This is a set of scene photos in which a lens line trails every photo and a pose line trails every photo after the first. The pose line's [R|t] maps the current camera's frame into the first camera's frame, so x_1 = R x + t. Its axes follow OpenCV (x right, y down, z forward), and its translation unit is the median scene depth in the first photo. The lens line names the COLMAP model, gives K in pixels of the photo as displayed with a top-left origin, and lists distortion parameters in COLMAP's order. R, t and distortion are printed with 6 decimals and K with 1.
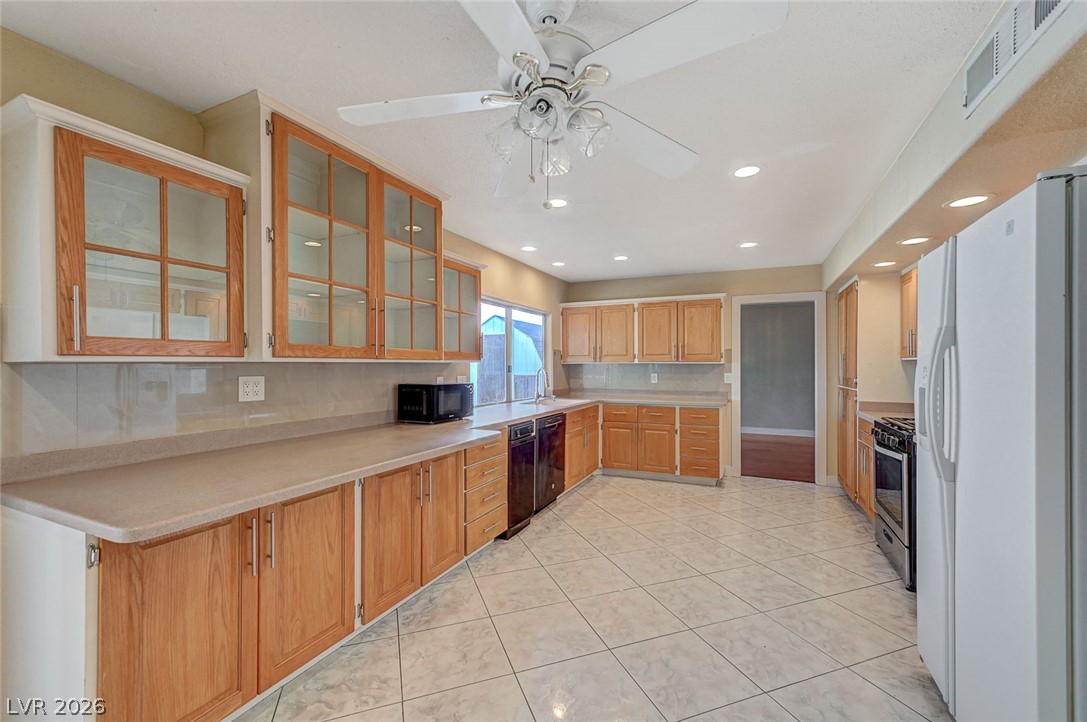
lens RADIAL K [[430.9, 0, 544.6], [0, 430.9, 365.2], [0, 0, 1]] dist [-0.000647, 0.002675]
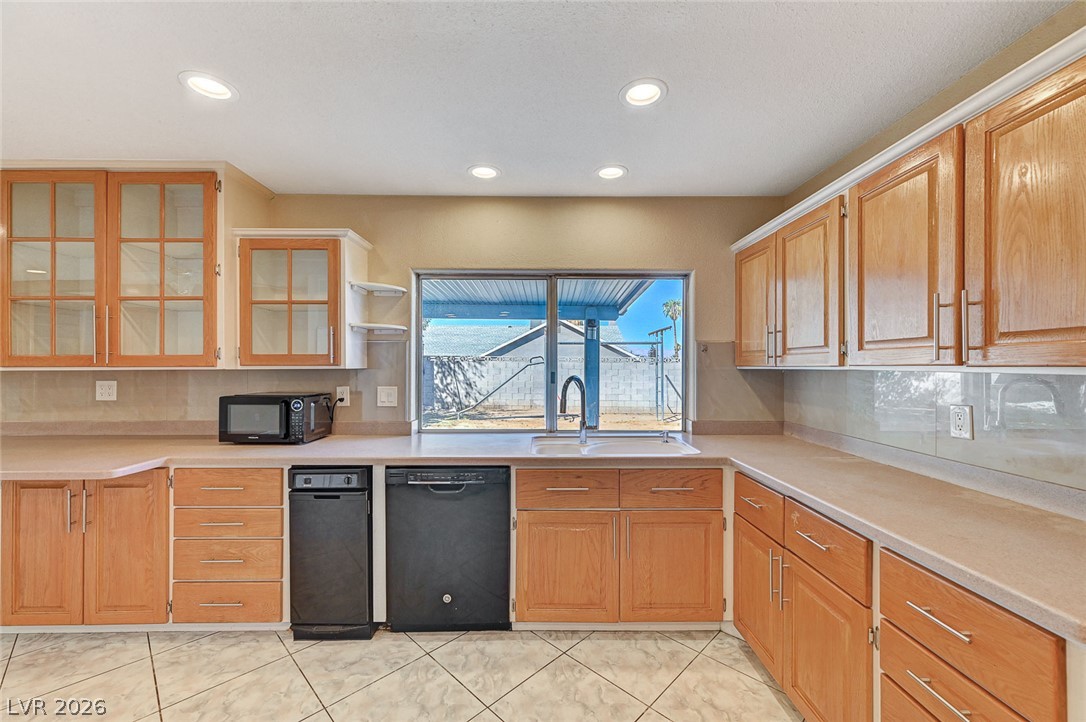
lens RADIAL K [[430.5, 0, 544.1], [0, 430.5, 365.2], [0, 0, 1]] dist [-0.000647, 0.002675]
pose [[0.436884, -0.021227, -0.899267, 0.881508], [0.002065, 0.999743, -0.022596, 0.009400], [0.899515, 0.008014, 0.436815, 1.385866]]
